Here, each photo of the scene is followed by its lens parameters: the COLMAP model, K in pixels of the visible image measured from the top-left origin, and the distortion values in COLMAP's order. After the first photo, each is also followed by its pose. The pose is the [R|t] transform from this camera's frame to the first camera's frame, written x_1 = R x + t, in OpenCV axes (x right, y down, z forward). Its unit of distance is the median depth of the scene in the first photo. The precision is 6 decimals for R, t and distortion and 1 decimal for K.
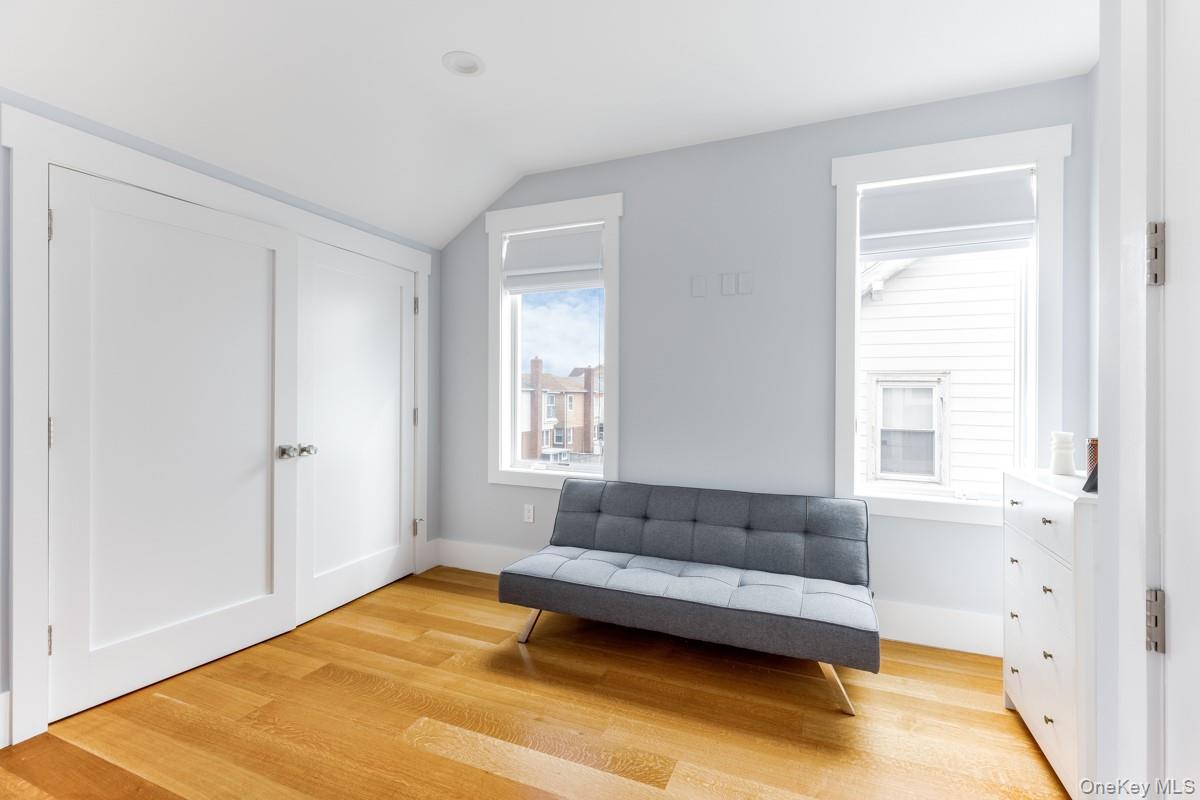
lens RADIAL K [[560.2, 0, 598.9], [0, 560.2, 383.0], [0, 0, 1]] dist [0.001057, -0.000005]
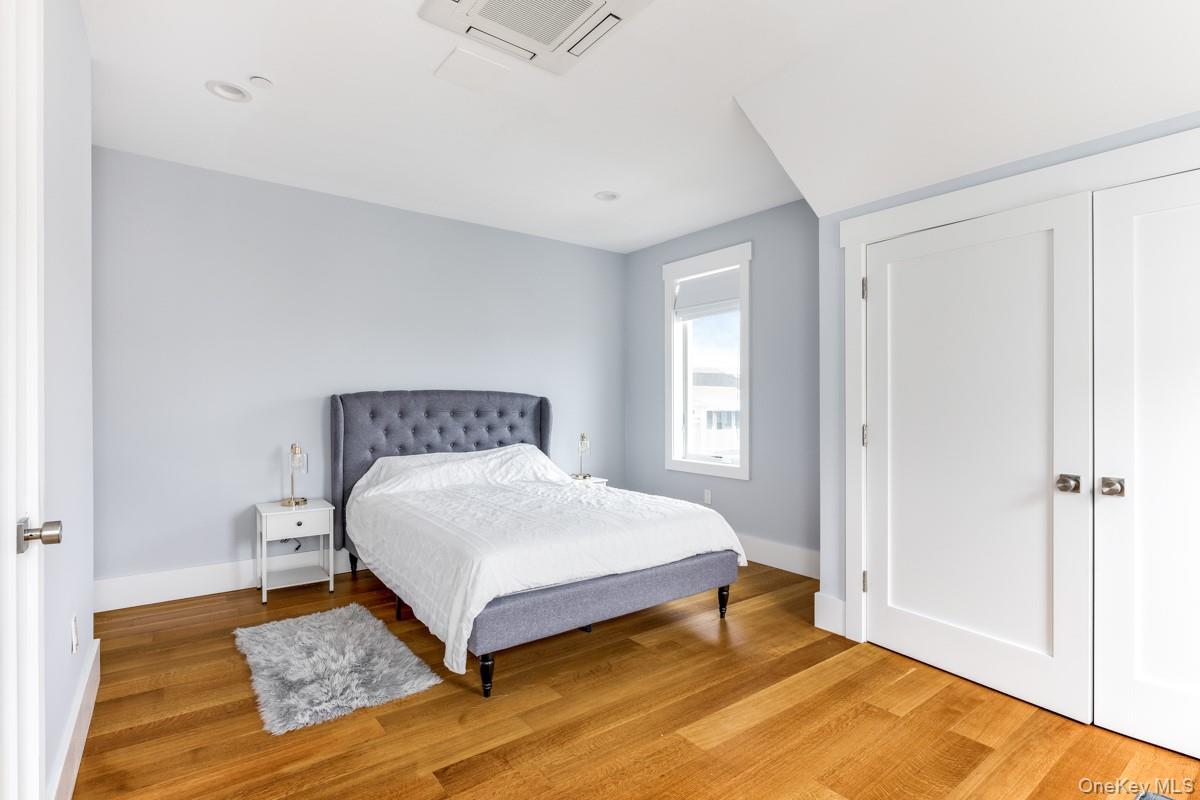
lens RADIAL K [[585.7, 0, 600.0], [0, 585.7, 400.0], [0, 0, 1]] dist [-0.002075, -0.000126]
pose [[-0.480564, -0.010944, -0.876891, 0.523080], [-0.001037, 0.999929, -0.011912, 0.021121], [0.876959, -0.004815, -0.480541, 0.935174]]
